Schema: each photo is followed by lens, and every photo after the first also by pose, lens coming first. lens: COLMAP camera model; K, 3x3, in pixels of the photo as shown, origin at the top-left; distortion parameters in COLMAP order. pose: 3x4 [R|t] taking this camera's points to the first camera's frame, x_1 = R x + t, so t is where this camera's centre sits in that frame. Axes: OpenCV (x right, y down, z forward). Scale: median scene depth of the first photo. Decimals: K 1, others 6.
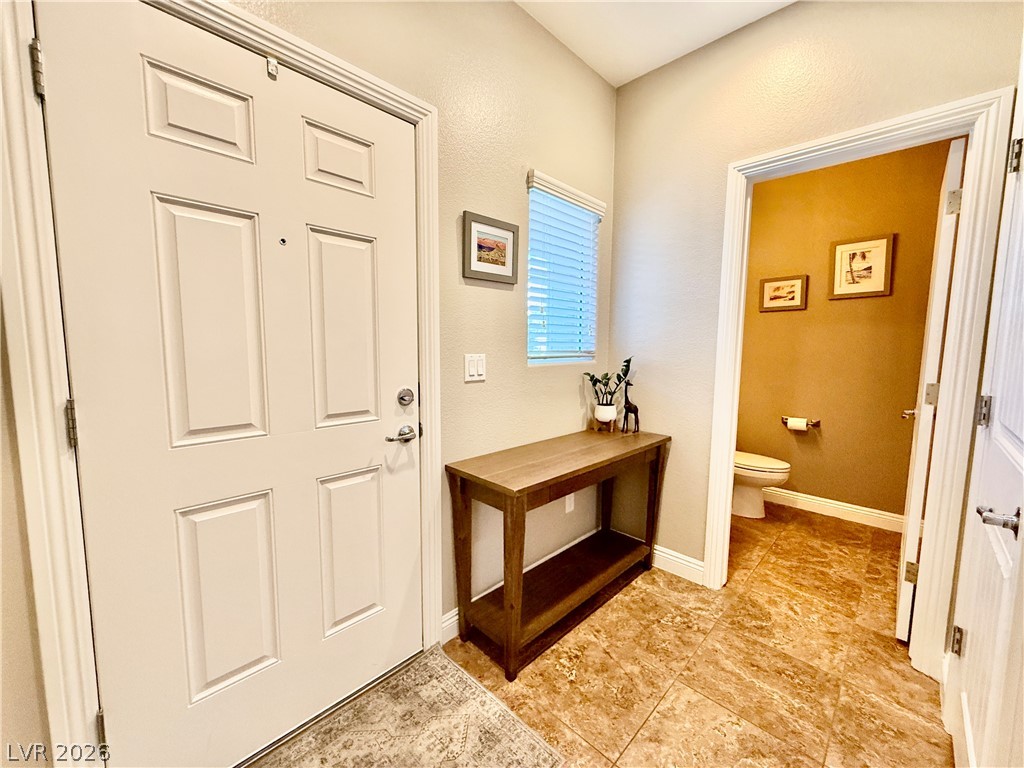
lens RADIAL K [[409.0, 0, 509.4], [0, 409.0, 385.0], [0, 0, 1]] dist [-0.000208, -0.000053]
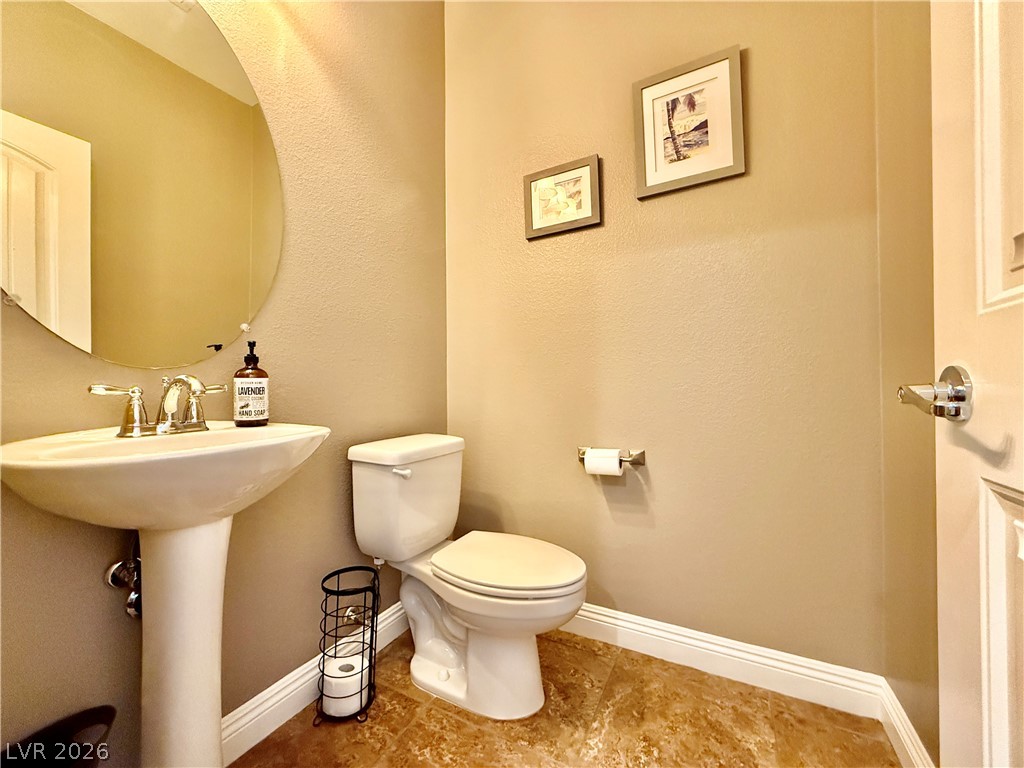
lens RADIAL K [[409.0, 0, 509.4], [0, 409.0, 385.0], [0, 0, 1]] dist [-0.000208, -0.000053]
pose [[0.962387, -0.023781, 0.270638, 0.499154], [0.050155, 0.994591, -0.090956, 0.047644], [-0.267011, 0.101109, 0.958375, 0.601745]]
